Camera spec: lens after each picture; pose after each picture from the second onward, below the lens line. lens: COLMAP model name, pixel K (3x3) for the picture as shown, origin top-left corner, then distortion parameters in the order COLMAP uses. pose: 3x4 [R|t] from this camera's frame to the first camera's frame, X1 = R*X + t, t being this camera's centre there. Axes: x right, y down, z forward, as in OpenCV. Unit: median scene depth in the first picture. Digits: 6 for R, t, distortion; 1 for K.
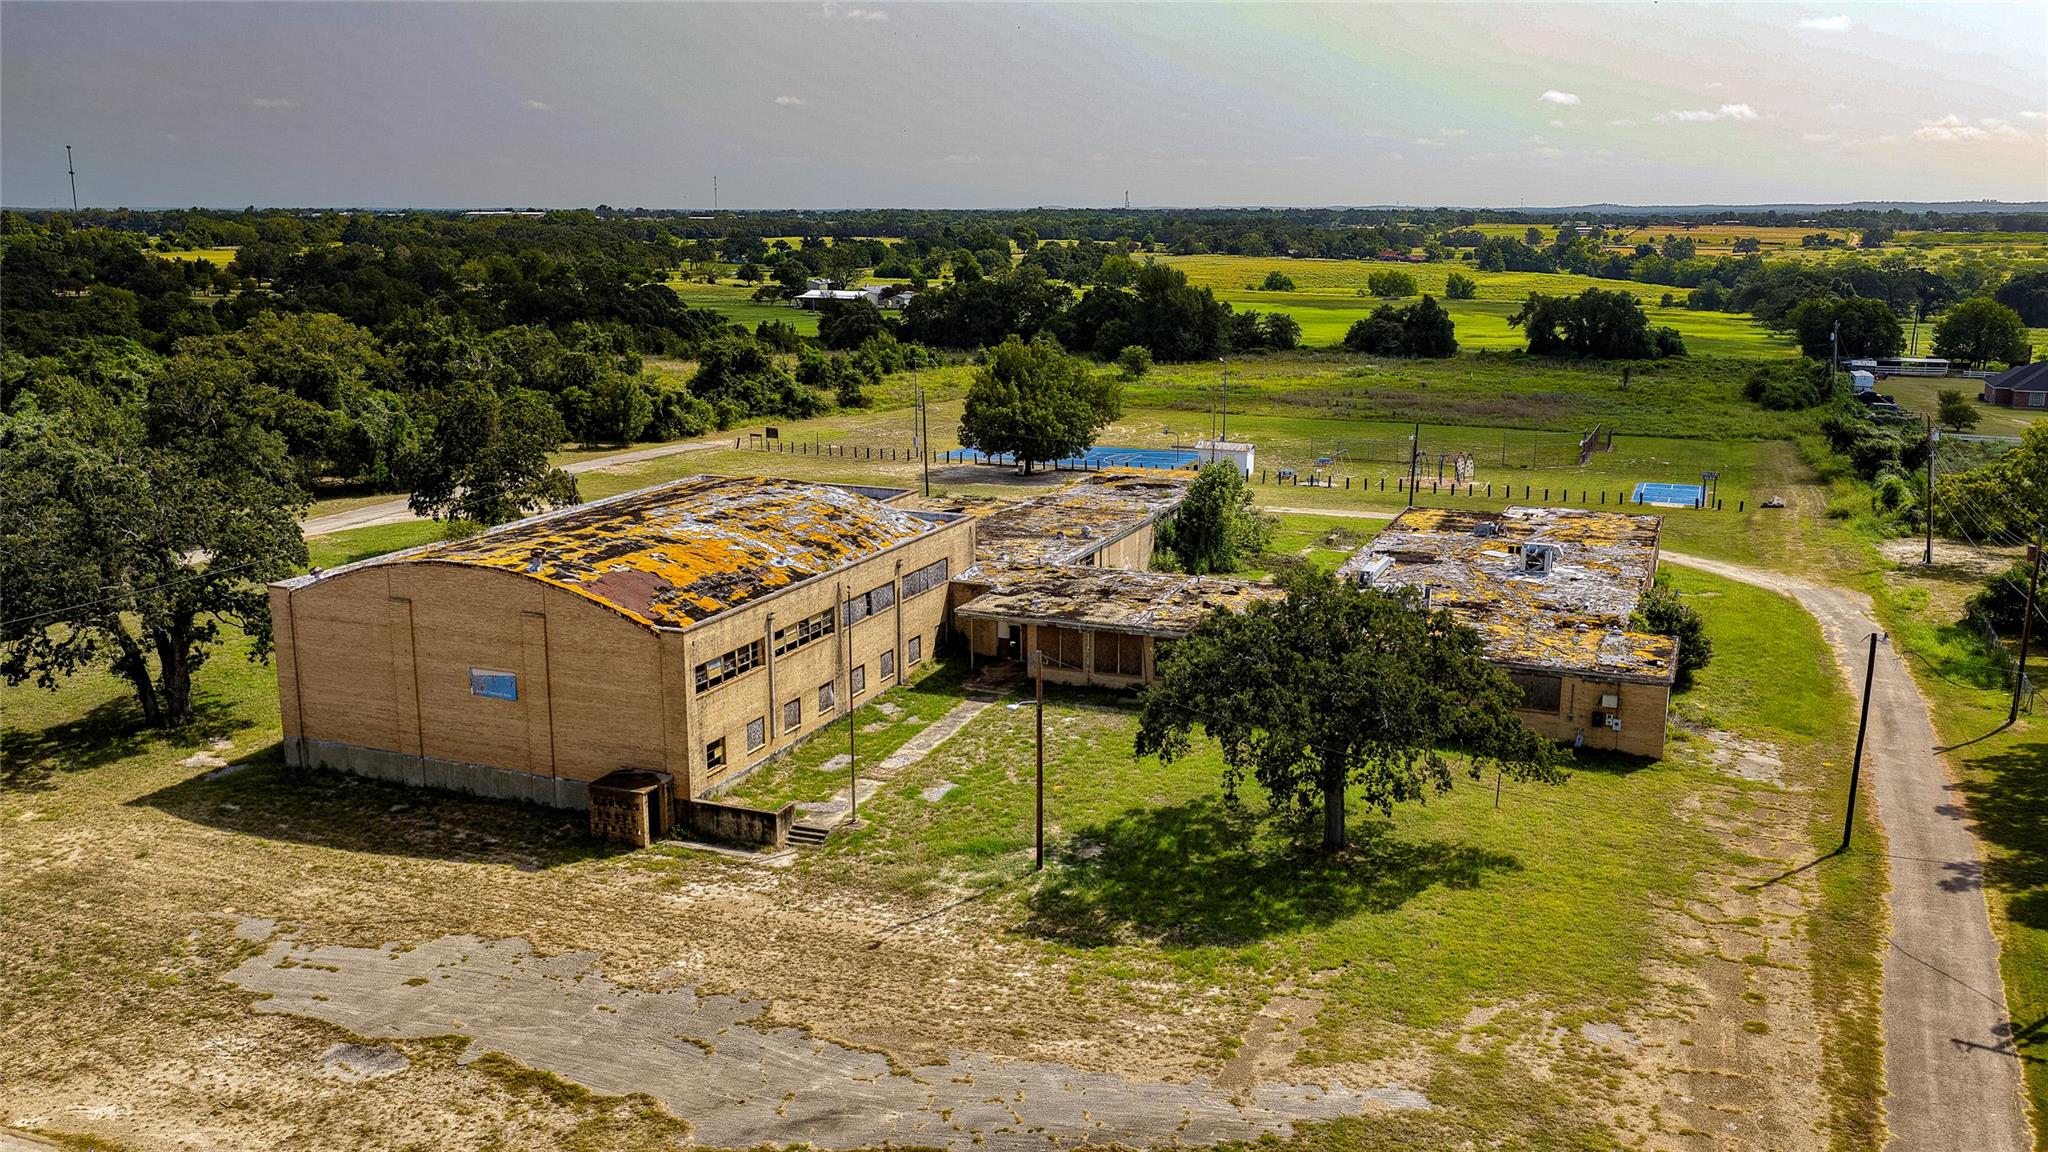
lens RADIAL K [[1678.4, 0, 1024.0], [0, 1678.4, 576.0], [0, 0, 1]] dist [-0.014907, 0.037731]
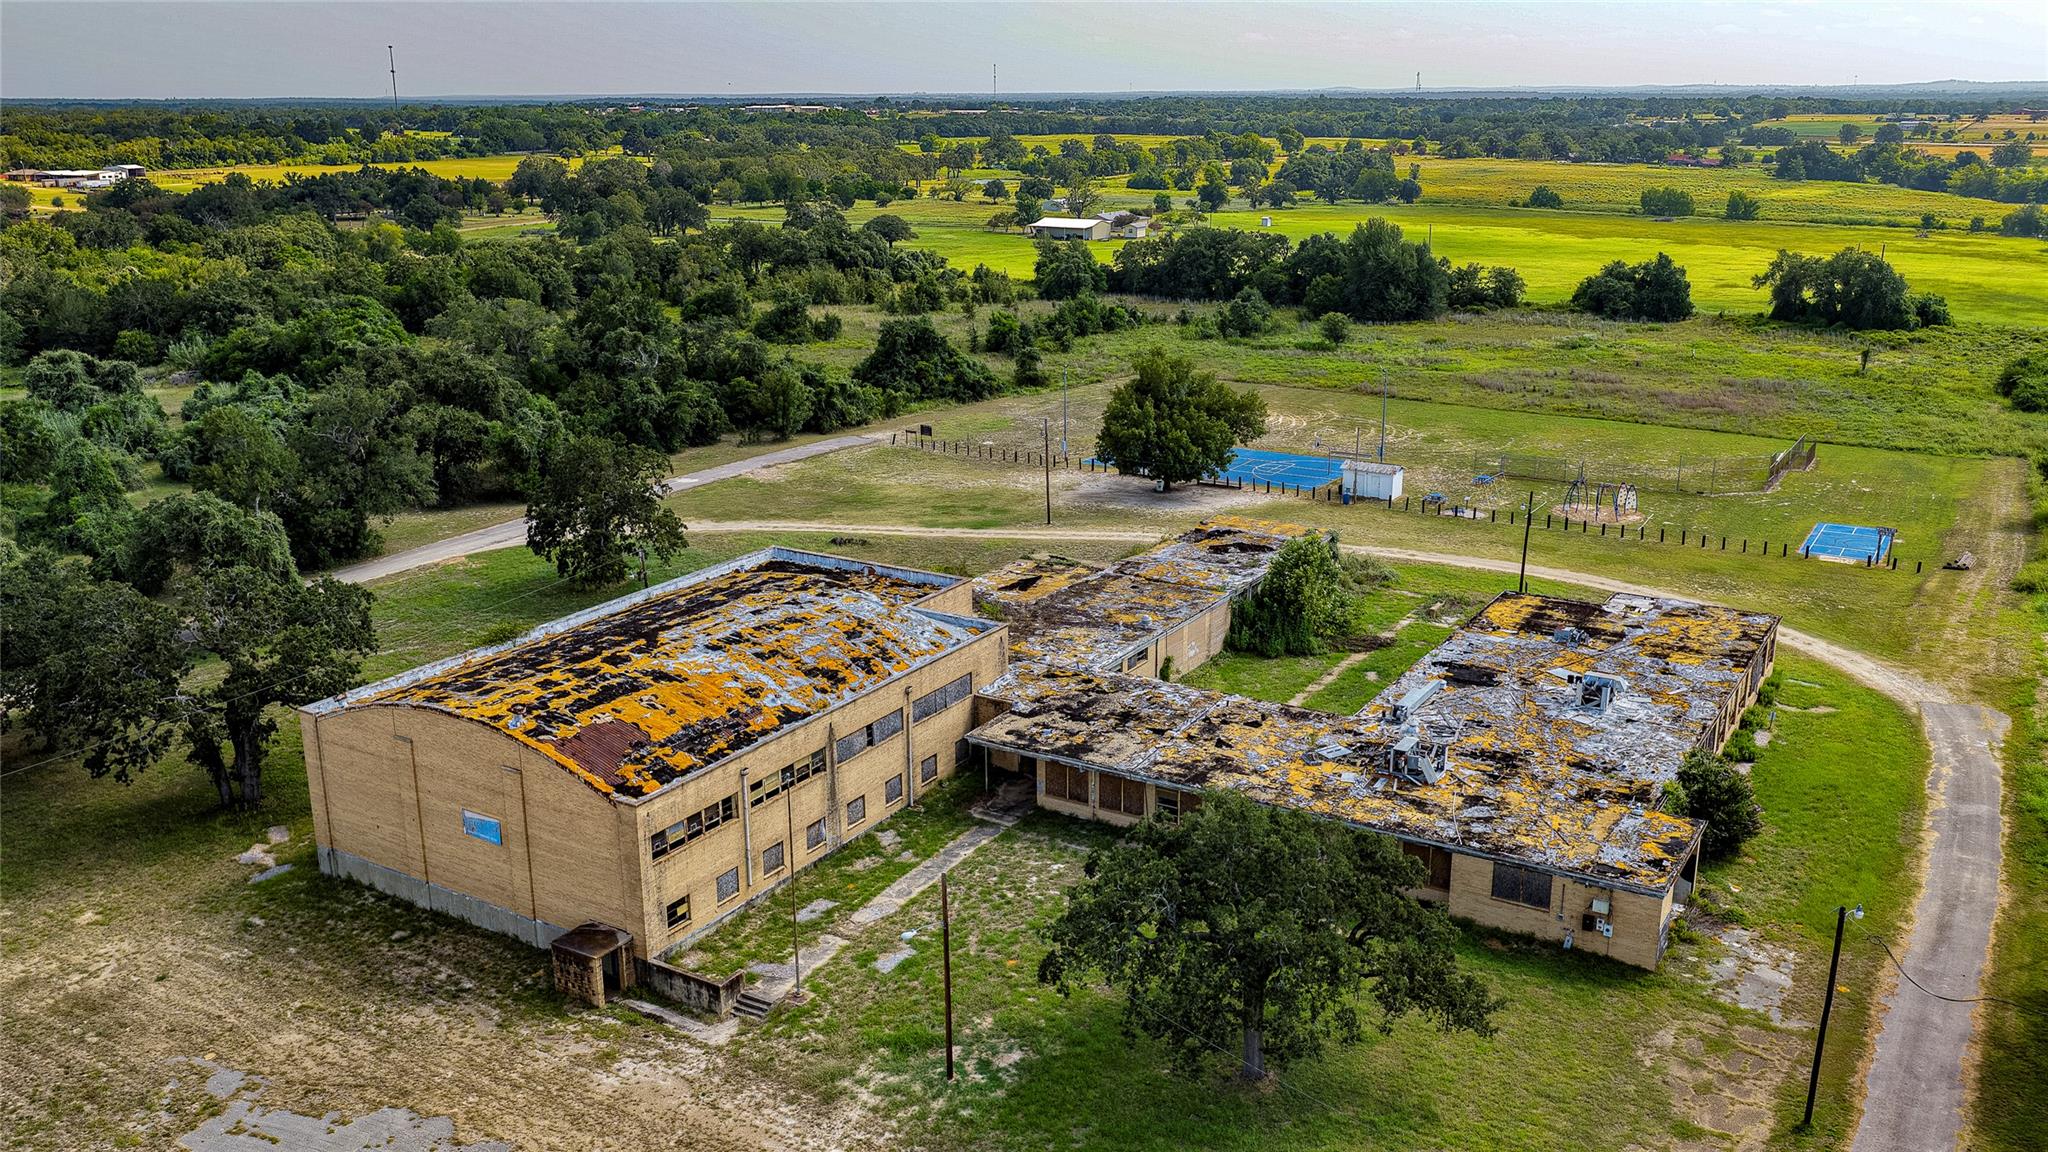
lens RADIAL K [[1678.4, 0, 1024.0], [0, 1678.4, 576.0], [0, 0, 1]] dist [-0.014907, 0.037731]
pose [[0.987263, 0.036398, -0.154879, 0.156995], [-0.026656, 0.997561, 0.064515, -0.151993], [0.156850, -0.059565, 0.985825, 0.028120]]
